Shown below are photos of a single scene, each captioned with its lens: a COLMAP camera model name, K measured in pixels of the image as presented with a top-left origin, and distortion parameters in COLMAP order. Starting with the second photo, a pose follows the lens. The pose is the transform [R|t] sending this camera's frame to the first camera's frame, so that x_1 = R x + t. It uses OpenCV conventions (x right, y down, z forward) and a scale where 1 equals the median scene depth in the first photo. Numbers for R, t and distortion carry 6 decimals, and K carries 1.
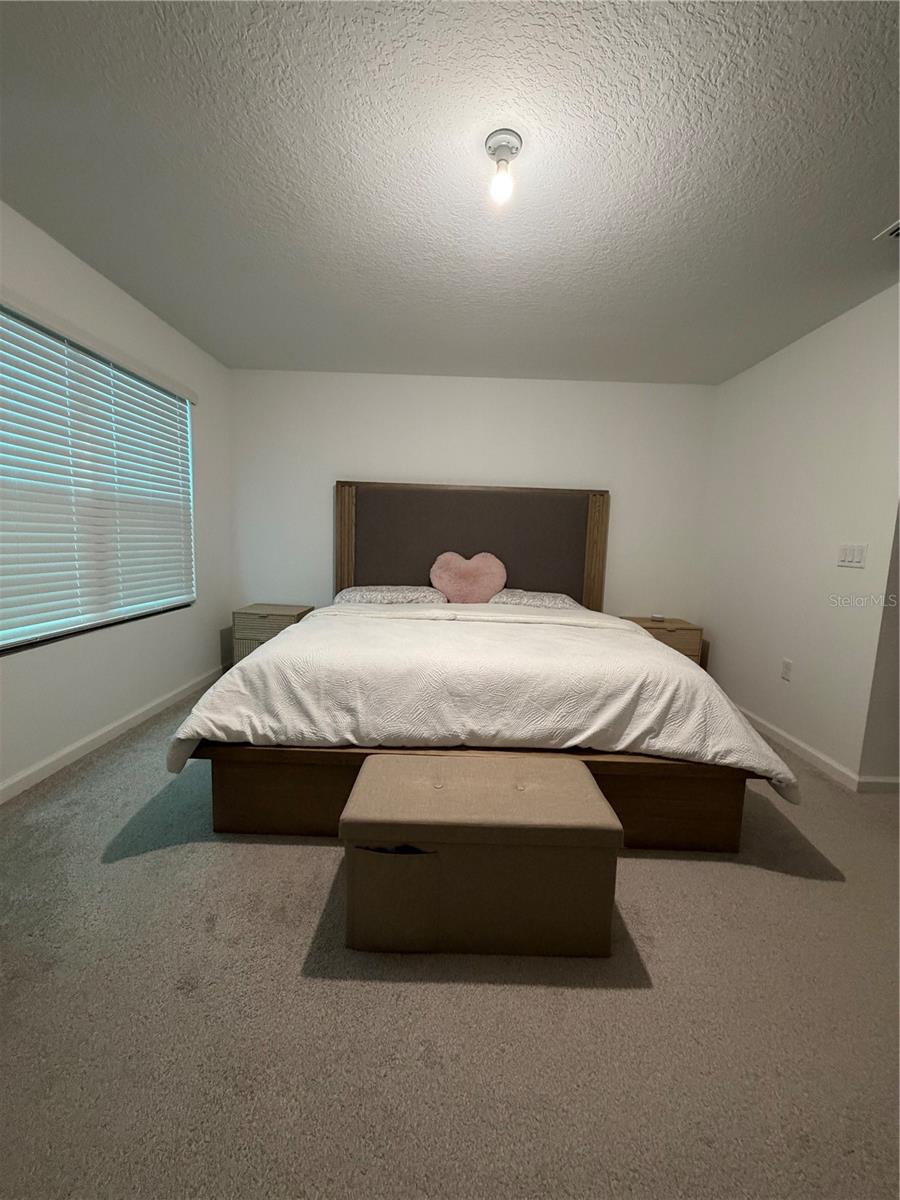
lens RADIAL K [[479.1, 0, 449.7], [0, 479.1, 596.9], [0, 0, 1]] dist [-0.002005, 0.000819]
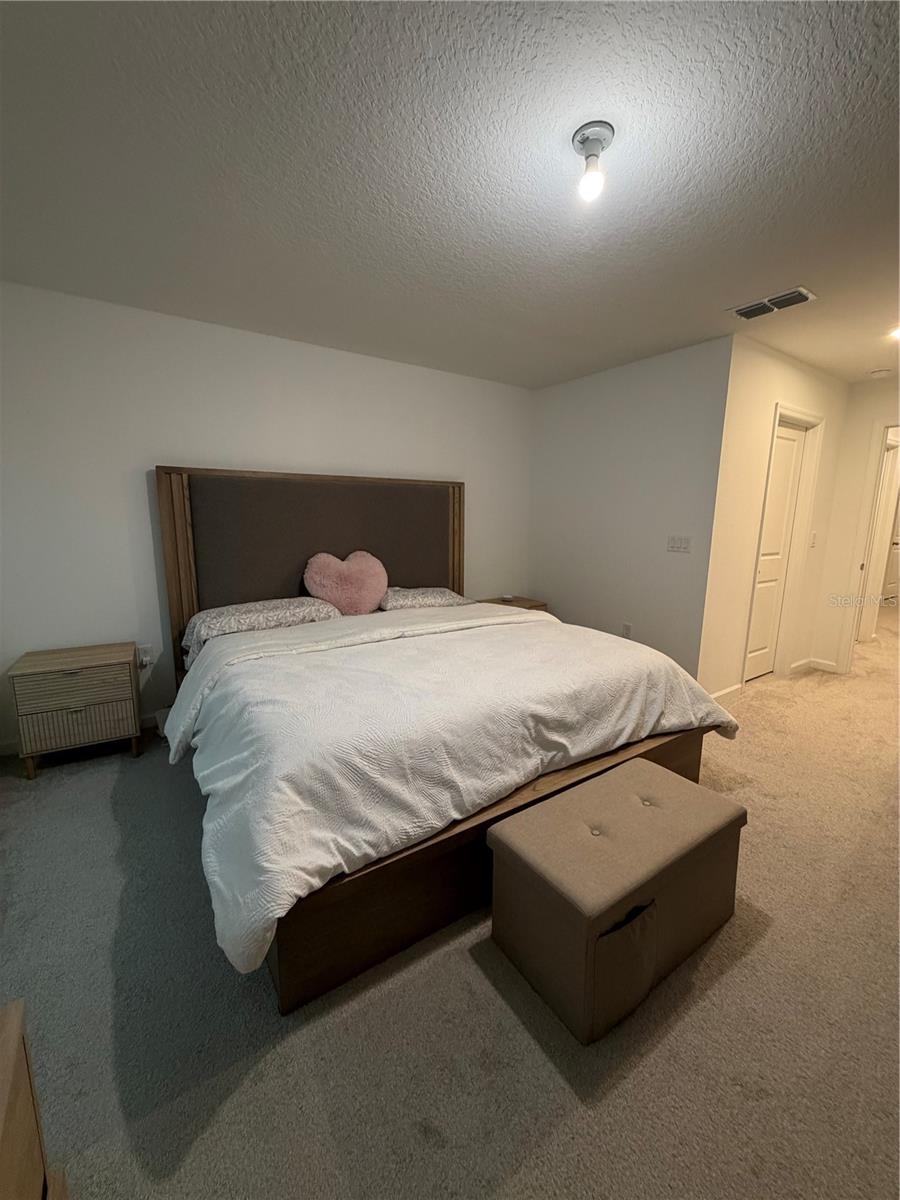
lens RADIAL K [[479.1, 0, 453.0], [0, 479.1, 597.5], [0, 0, 1]] dist [-0.002005, 0.000819]
pose [[0.825165, -0.124444, 0.551014, -0.609183], [0.087339, 0.991809, 0.093201, -0.156546], [-0.558099, -0.028781, 0.829275, 0.312452]]
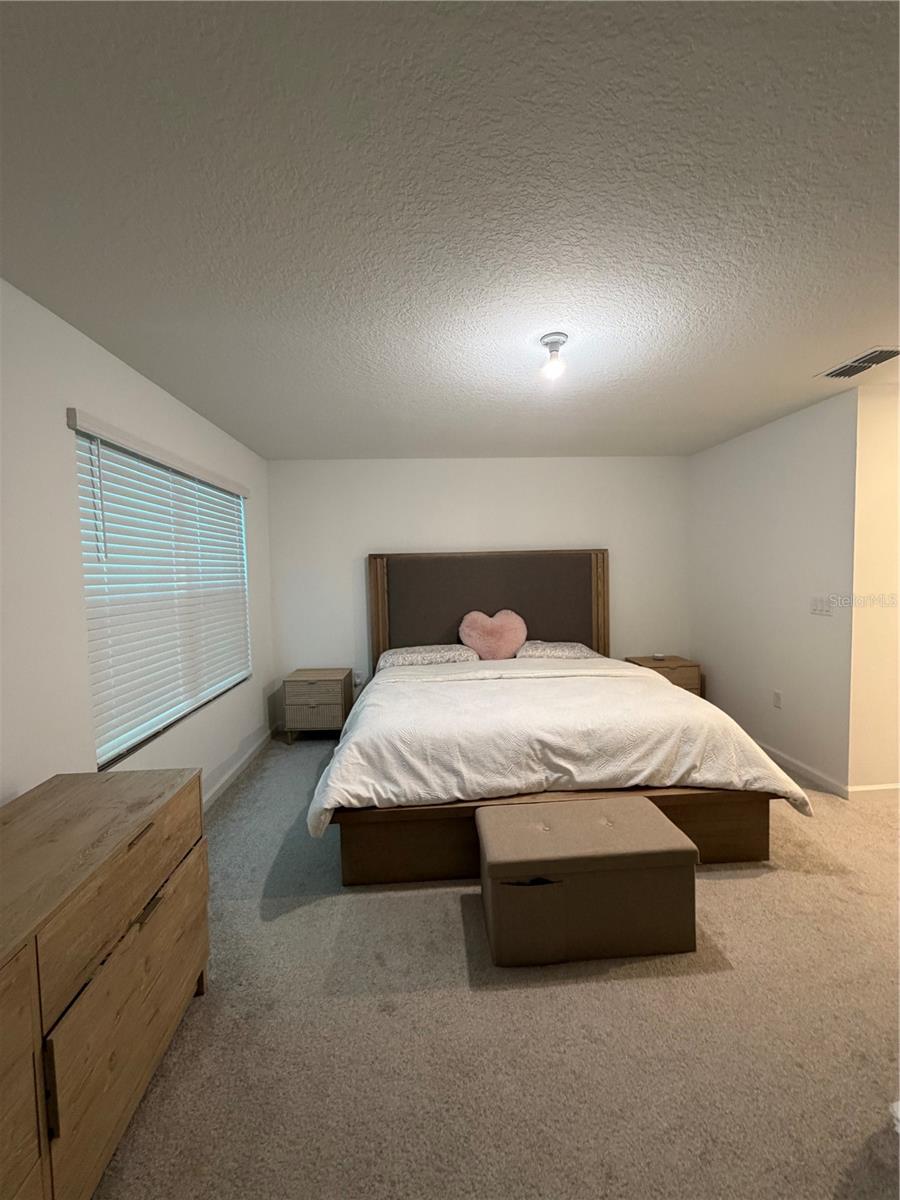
lens RADIAL K [[479.1, 0, 449.5], [0, 479.1, 596.6], [0, 0, 1]] dist [-0.002005, 0.000819]
pose [[0.995885, -0.063548, 0.064610, -0.268354], [0.067592, 0.995756, -0.062461, -0.130418], [-0.060367, 0.066571, 0.995954, -0.243026]]
